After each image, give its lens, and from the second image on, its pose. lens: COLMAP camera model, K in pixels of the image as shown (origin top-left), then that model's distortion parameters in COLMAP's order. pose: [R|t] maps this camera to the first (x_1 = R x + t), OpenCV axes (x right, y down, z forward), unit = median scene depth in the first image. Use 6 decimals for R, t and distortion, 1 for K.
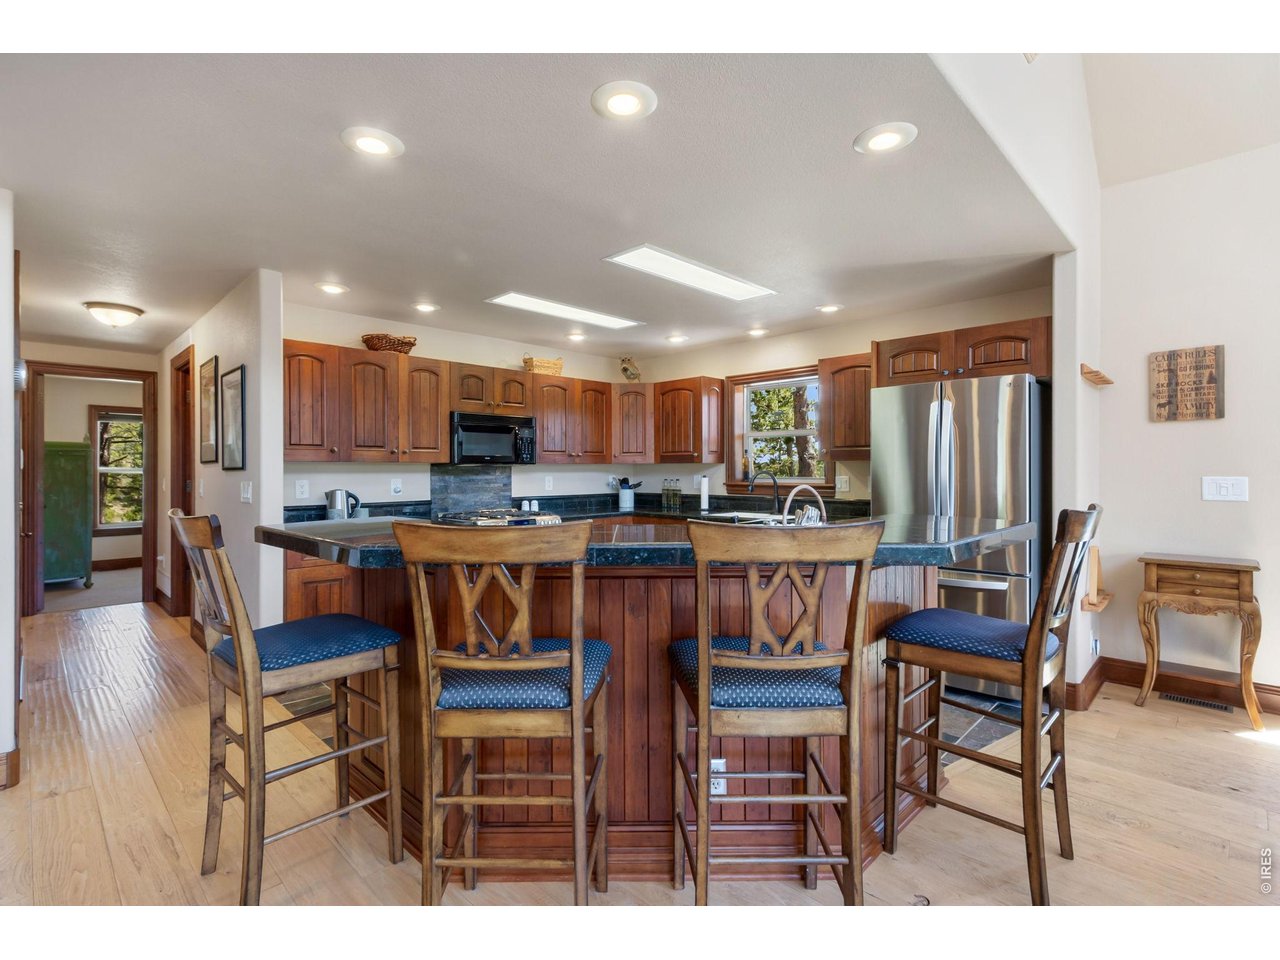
lens RADIAL K [[600.4, 0, 640.0], [0, 600.4, 480.0], [0, 0, 1]] dist [-0.000149, -0.000089]
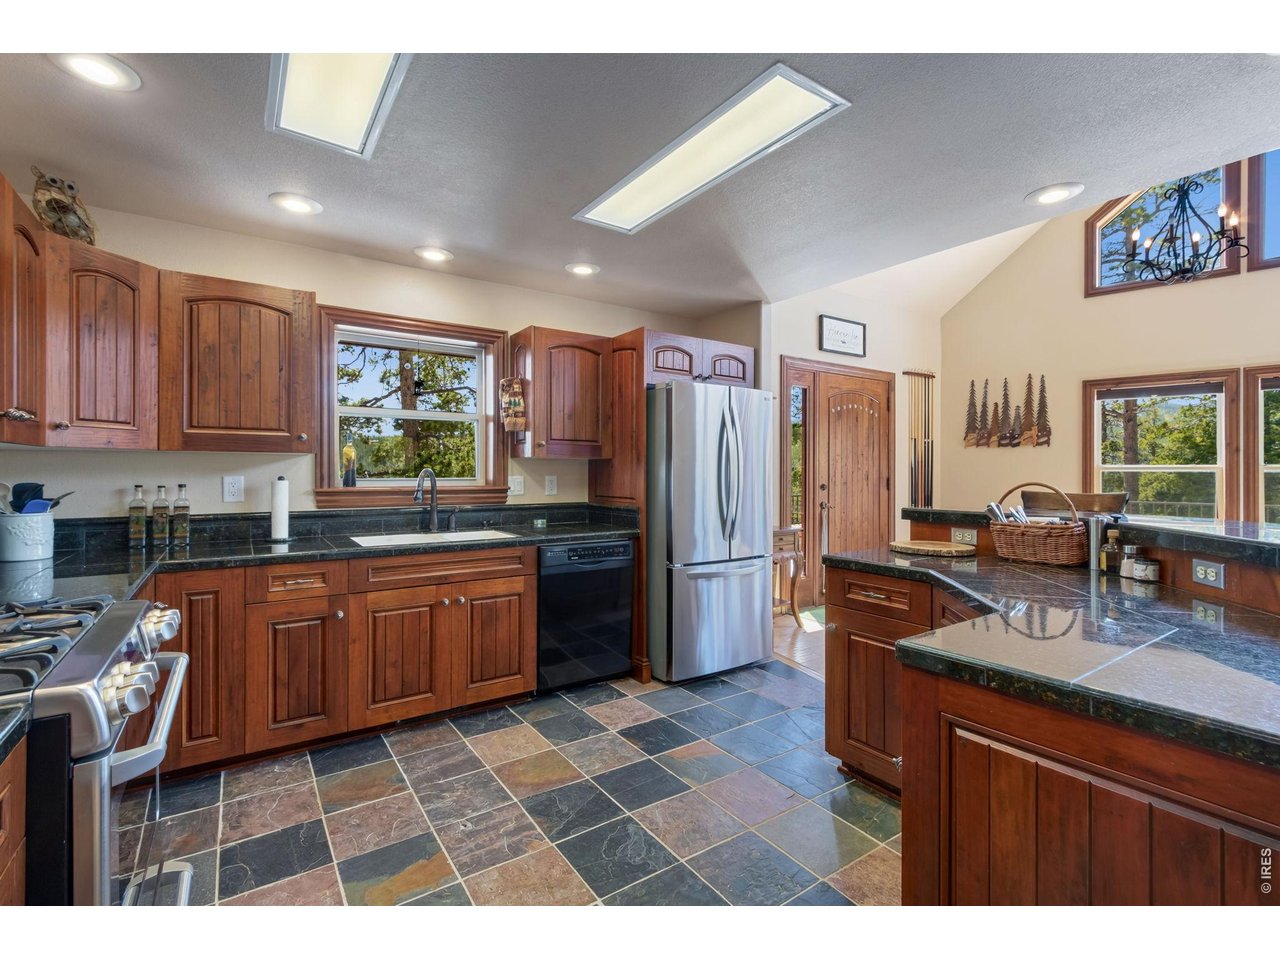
lens RADIAL K [[600.4, 0, 640.0], [0, 600.4, 480.0], [0, 0, 1]] dist [-0.000149, -0.000089]
pose [[0.190553, -0.005068, 0.981664, -0.378616], [0.014659, 0.999890, 0.002317, -0.000527], [-0.981568, 0.013948, 0.190606, 0.622737]]
